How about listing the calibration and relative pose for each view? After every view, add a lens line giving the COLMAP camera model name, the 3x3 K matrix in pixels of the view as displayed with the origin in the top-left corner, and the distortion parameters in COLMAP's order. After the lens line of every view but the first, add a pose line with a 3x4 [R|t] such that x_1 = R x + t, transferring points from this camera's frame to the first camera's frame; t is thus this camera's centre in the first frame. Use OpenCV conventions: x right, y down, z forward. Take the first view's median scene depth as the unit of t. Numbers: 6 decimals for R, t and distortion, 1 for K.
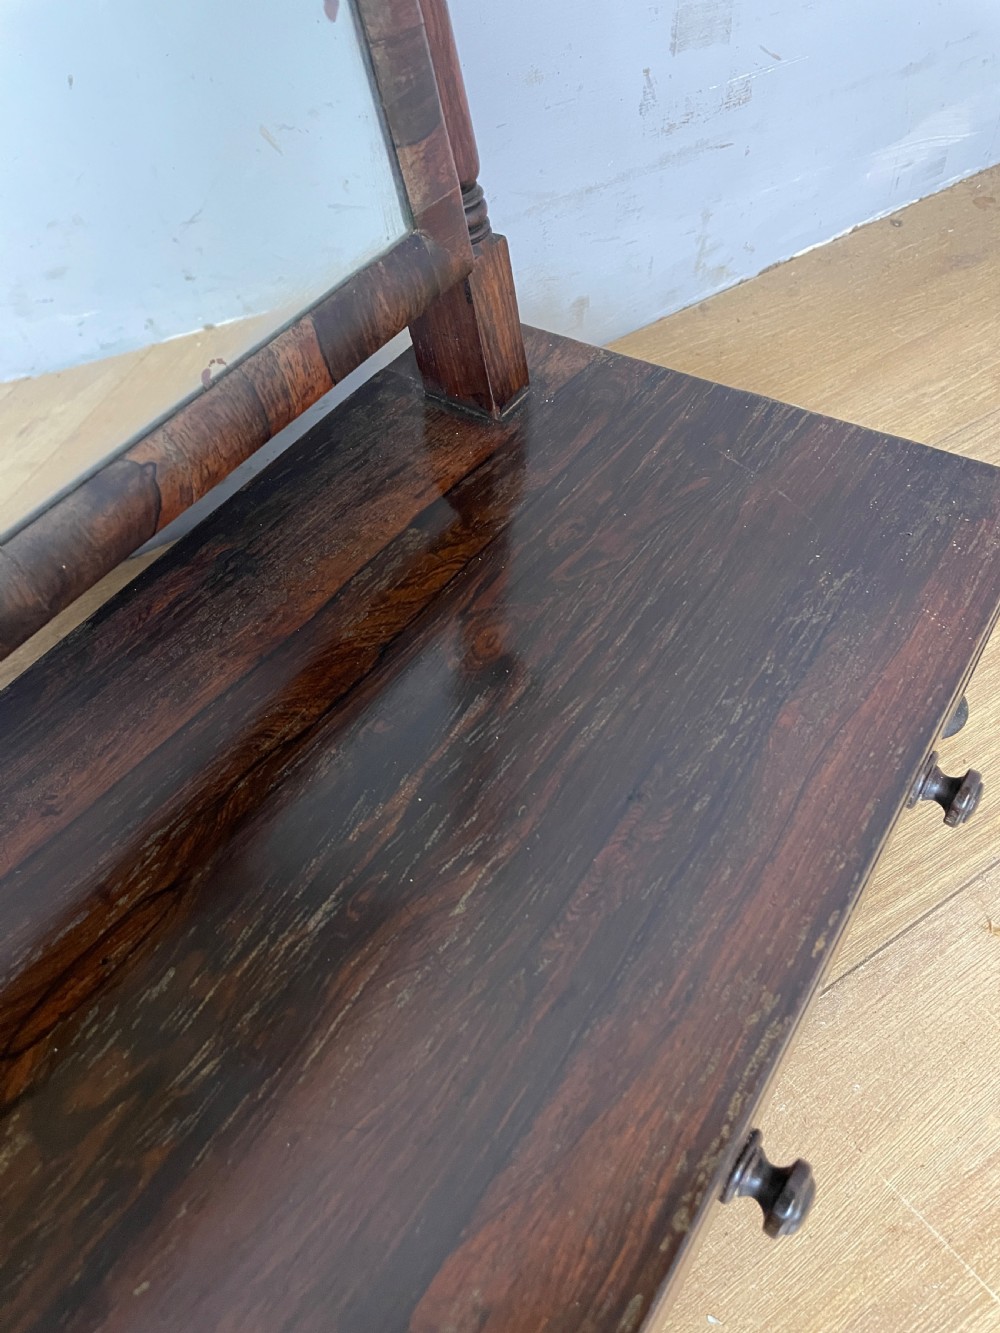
lens RADIAL K [[1005.2, 0, 497.3], [0, 1005.2, 663.3], [0, 0, 1]] dist [0.094633, -0.124264]
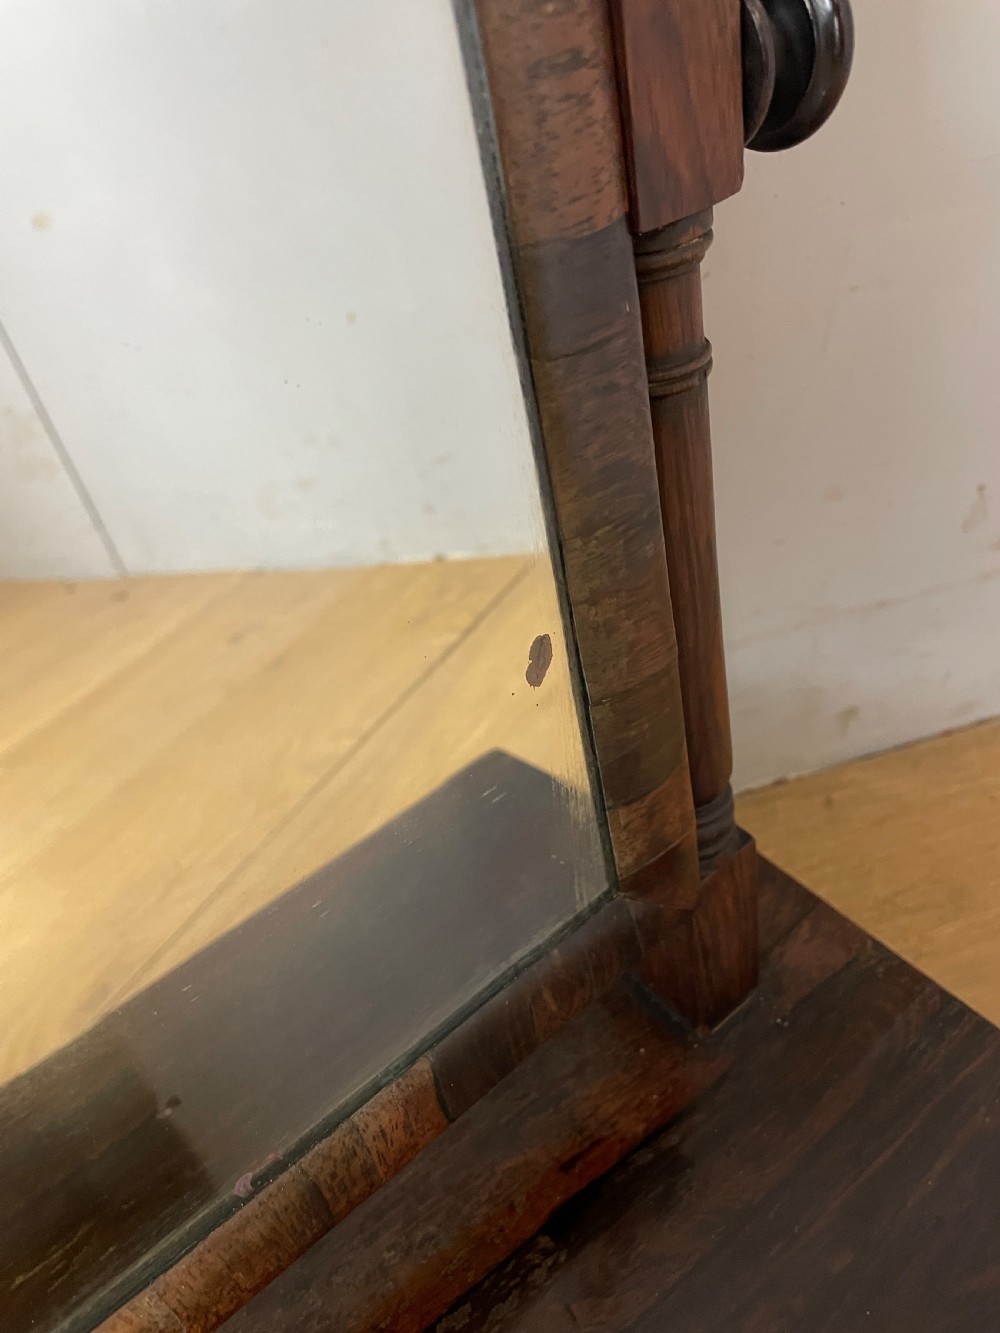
lens RADIAL K [[1004.3, 0, 501.5], [0, 1004.3, 657.3], [0, 0, 1]] dist [0.094634, -0.125066]
pose [[0.962298, 0.175558, -0.207756, -0.038943], [-0.197239, 0.976348, -0.088547, -0.466183], [0.187297, 0.126186, 0.974165, 0.276256]]
